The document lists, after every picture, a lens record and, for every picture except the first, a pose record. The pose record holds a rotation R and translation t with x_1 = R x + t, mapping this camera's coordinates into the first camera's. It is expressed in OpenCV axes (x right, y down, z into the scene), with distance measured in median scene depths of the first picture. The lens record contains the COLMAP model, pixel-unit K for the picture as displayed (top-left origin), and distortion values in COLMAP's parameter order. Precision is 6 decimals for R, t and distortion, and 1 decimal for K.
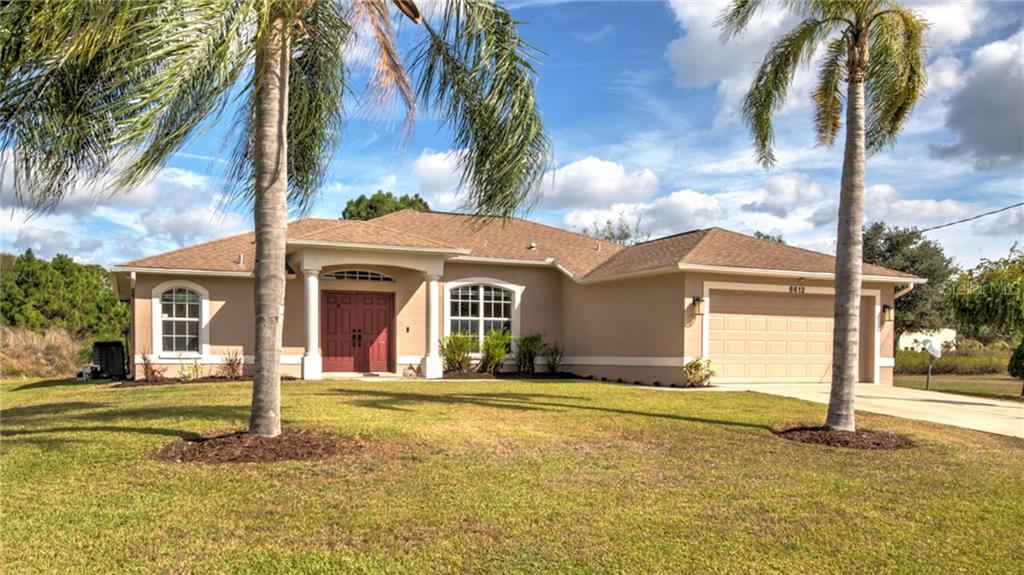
lens RADIAL K [[830.7, 0, 512.0], [0, 830.7, 287.5], [0, 0, 1]] dist [-0.000748, -0.000541]
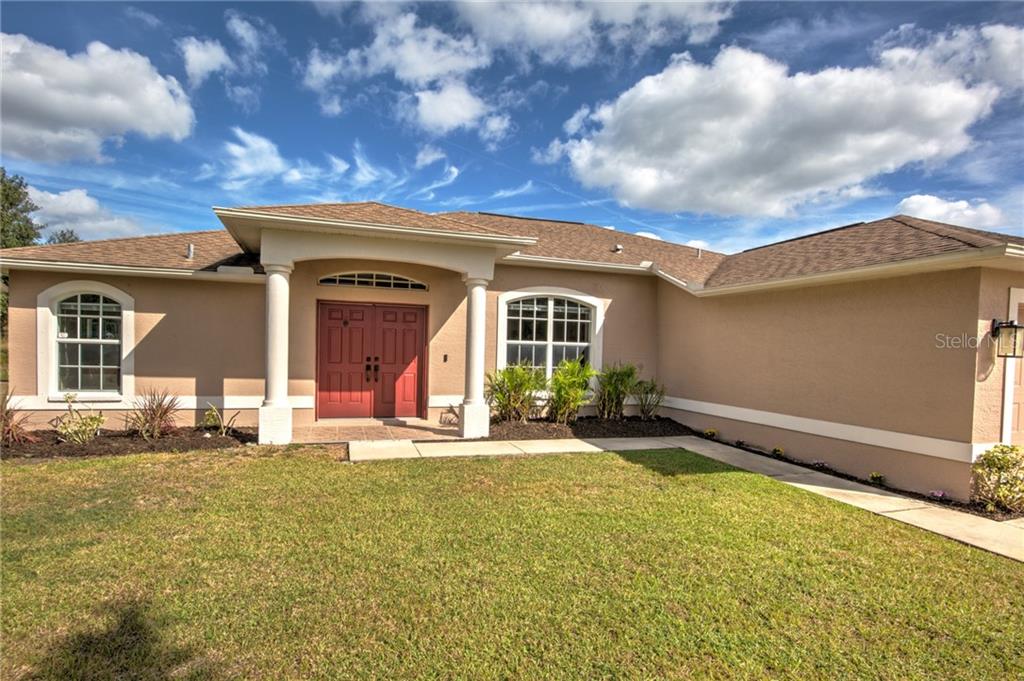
lens RADIAL K [[516.3, 0, 514.6], [0, 516.3, 332.1], [0, 0, 1]] dist [-0.001691, -0.000175]
pose [[0.994787, 0.017563, -0.100447, -0.023511], [-0.013097, 0.998903, 0.044956, 0.007915], [0.101127, -0.043406, 0.993926, 0.570545]]
